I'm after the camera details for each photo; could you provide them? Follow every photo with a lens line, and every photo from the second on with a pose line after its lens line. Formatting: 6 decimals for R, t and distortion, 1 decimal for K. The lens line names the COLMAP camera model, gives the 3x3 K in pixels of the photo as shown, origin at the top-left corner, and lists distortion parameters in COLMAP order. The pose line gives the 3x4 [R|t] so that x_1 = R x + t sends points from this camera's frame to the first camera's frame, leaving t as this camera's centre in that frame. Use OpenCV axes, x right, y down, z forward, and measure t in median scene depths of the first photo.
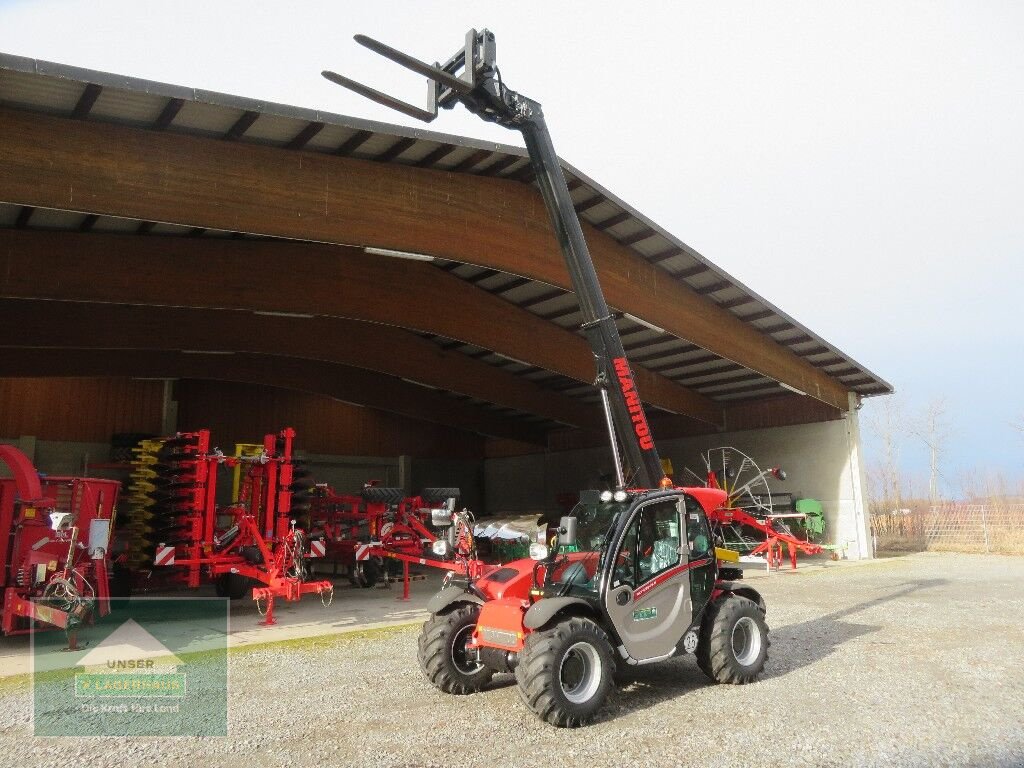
lens RADIAL K [[734.7, 0, 513.1], [0, 734.7, 383.9], [0, 0, 1]] dist [-0.019507, 0.017775]
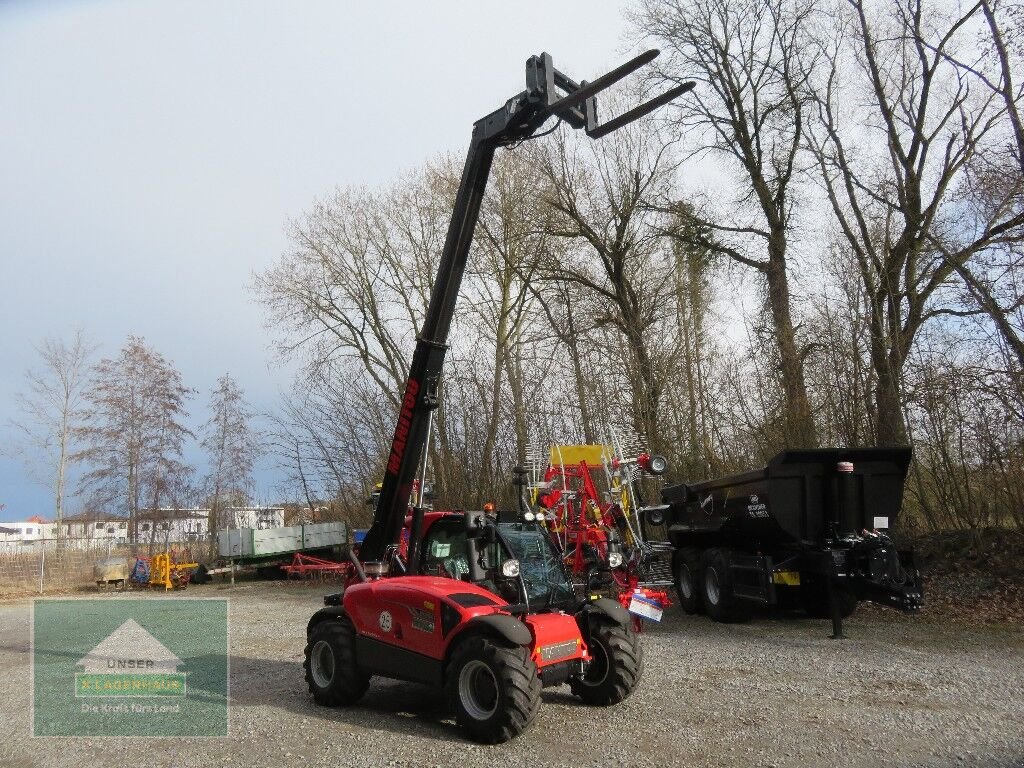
lens RADIAL K [[734.7, 0, 511.3], [0, 734.7, 383.1], [0, 0, 1]] dist [-0.019507, 0.017775]
pose [[-0.149858, 0.214650, 0.965126, -0.631732], [-0.137808, 0.962086, -0.235372, 0.139068], [-0.979056, -0.168274, -0.114596, 0.732471]]
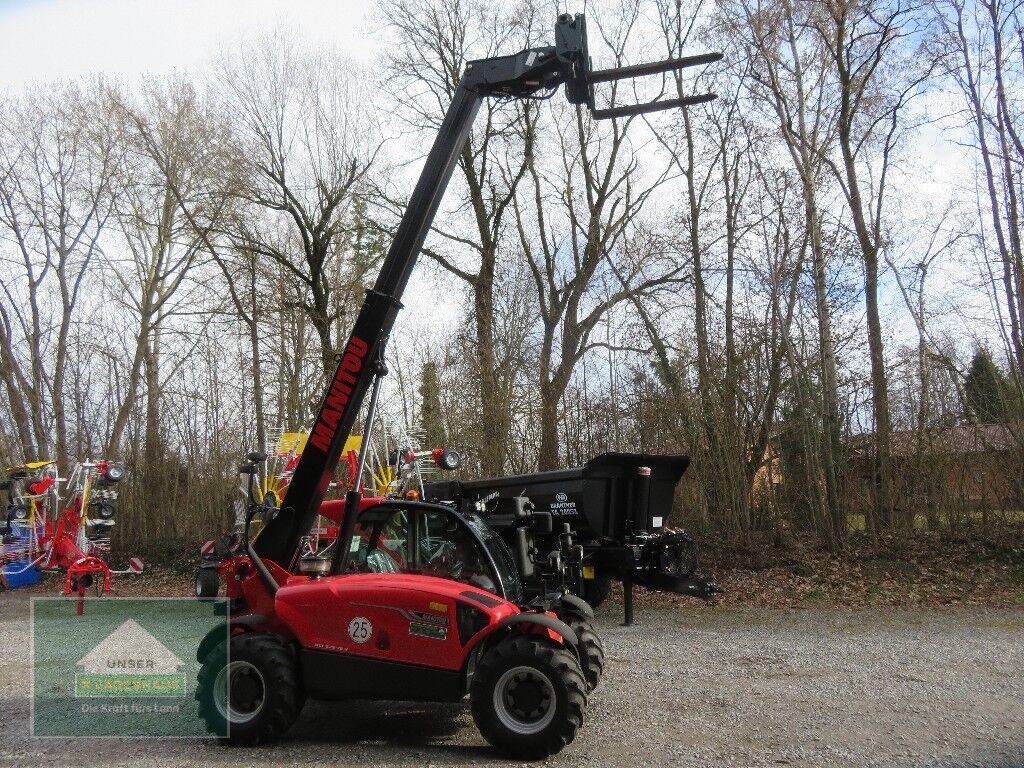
lens RADIAL K [[734.7, 0, 512.4], [0, 734.7, 385.0], [0, 0, 1]] dist [-0.019507, 0.017775]
pose [[-0.640224, 0.164567, 0.750354, -0.442494], [-0.107735, 0.947895, -0.299814, 0.182822], [-0.760596, -0.272787, -0.589135, 0.998454]]
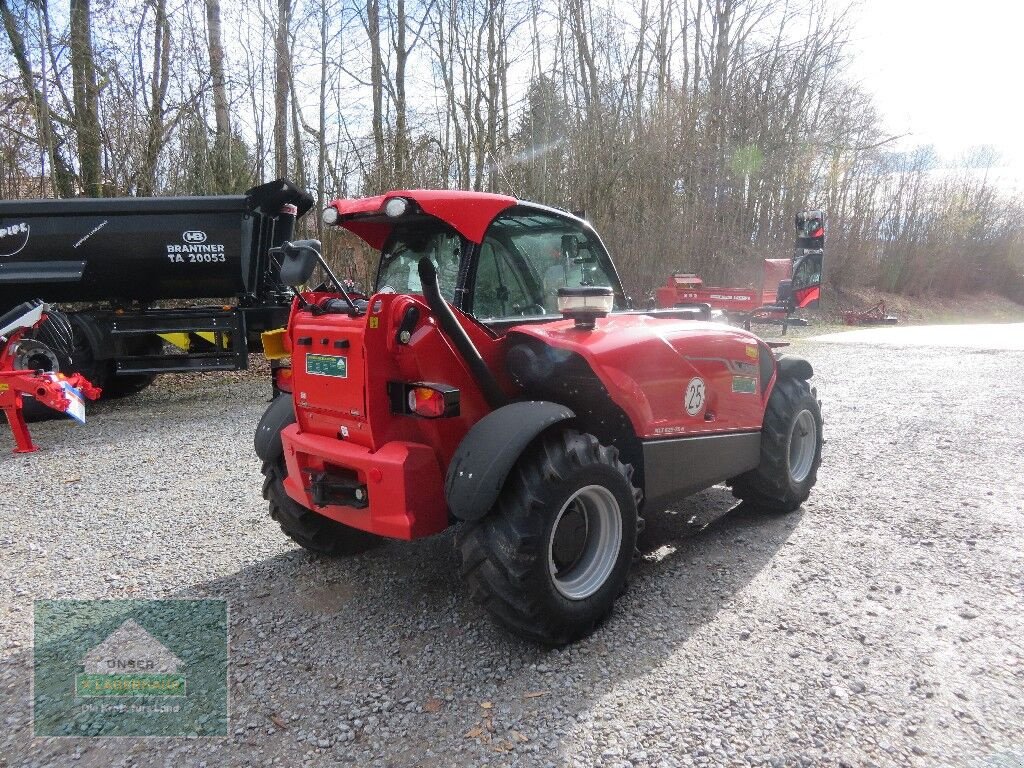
lens RADIAL K [[734.7, 0, 512.1], [0, 734.7, 385.0], [0, 0, 1]] dist [-0.019507, 0.017775]
pose [[-0.986834, 0.050962, -0.153498, 0.168531], [0.057085, 0.997729, -0.035744, 0.204922], [0.151328, -0.044036, -0.987502, 1.044099]]
